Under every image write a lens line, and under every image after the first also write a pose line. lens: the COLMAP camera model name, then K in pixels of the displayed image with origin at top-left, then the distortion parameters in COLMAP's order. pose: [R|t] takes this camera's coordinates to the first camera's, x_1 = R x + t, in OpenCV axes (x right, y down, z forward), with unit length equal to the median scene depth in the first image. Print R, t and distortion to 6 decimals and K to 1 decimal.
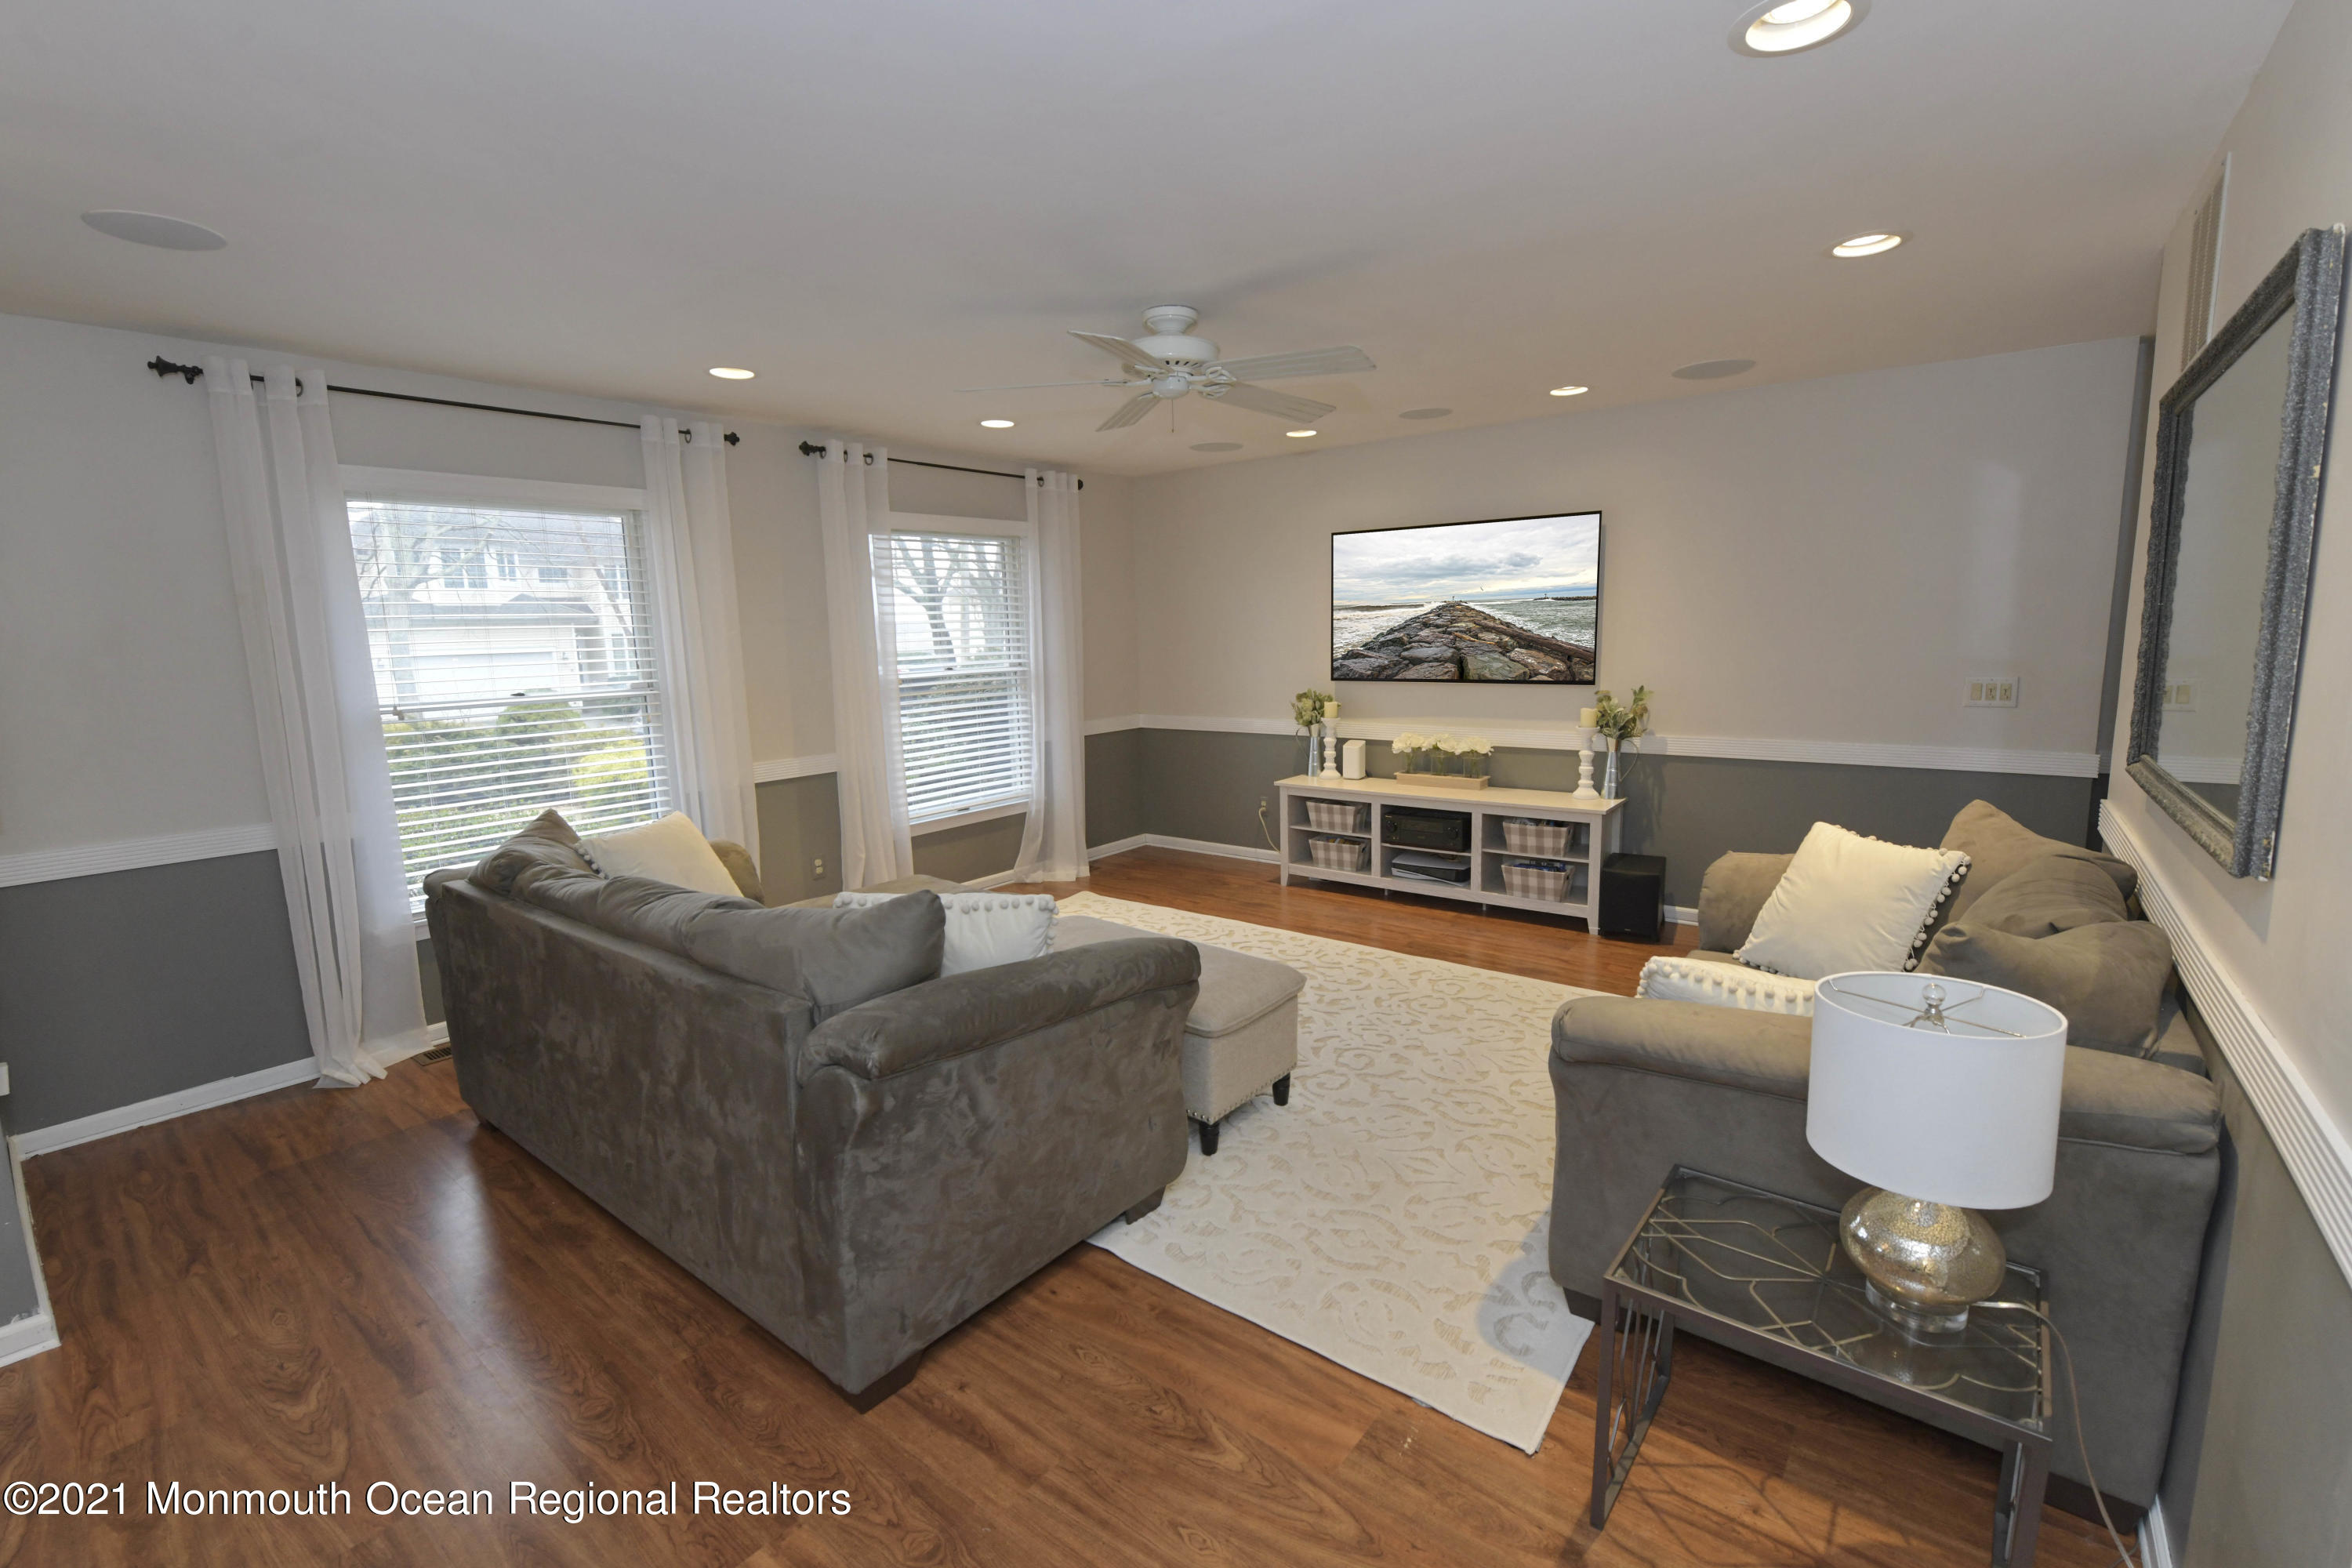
lens RADIAL K [[995.4, 0, 1181.3], [0, 995.4, 778.4], [0, 0, 1]] dist [-0.018781, -0.000280]
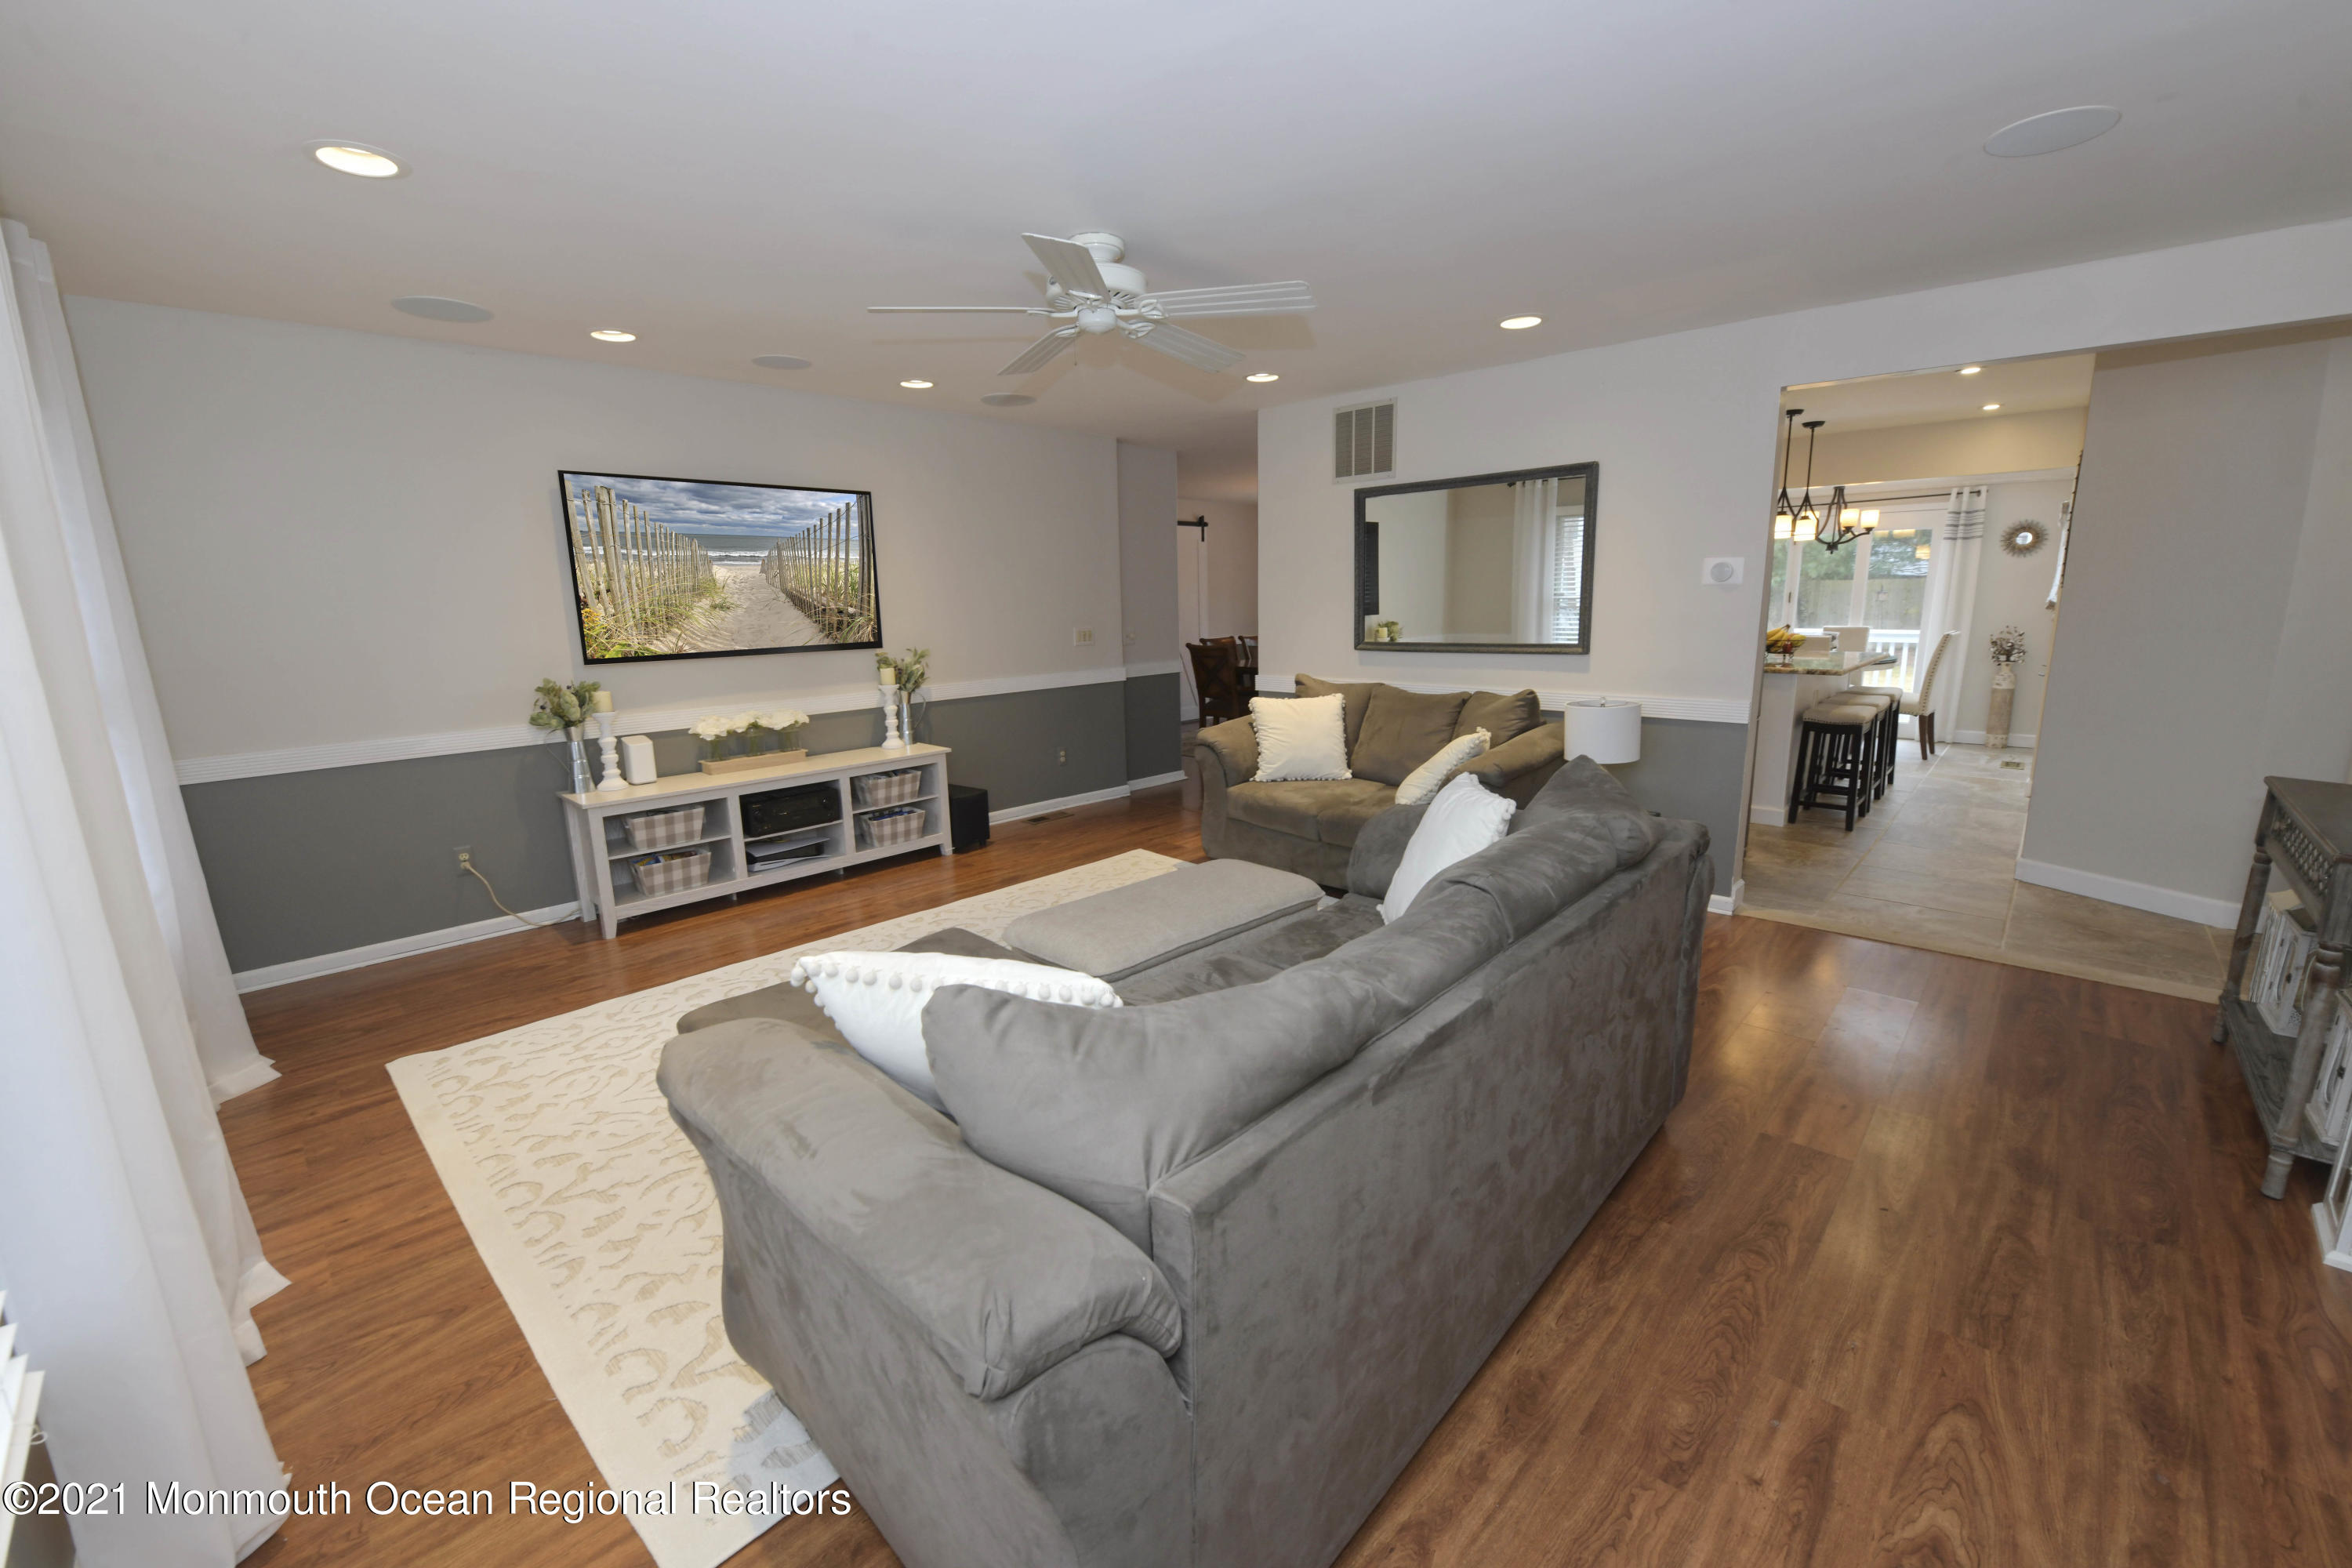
lens RADIAL K [[935.7, 0, 1175.4], [0, 935.7, 780.3], [0, 0, 1]] dist [-0.020196, -0.000612]
pose [[0.109605, -0.172349, 0.978919, -0.564503], [0.165861, 0.974216, 0.152950, -0.049636], [-0.980039, 0.145600, 0.135365, 0.505799]]
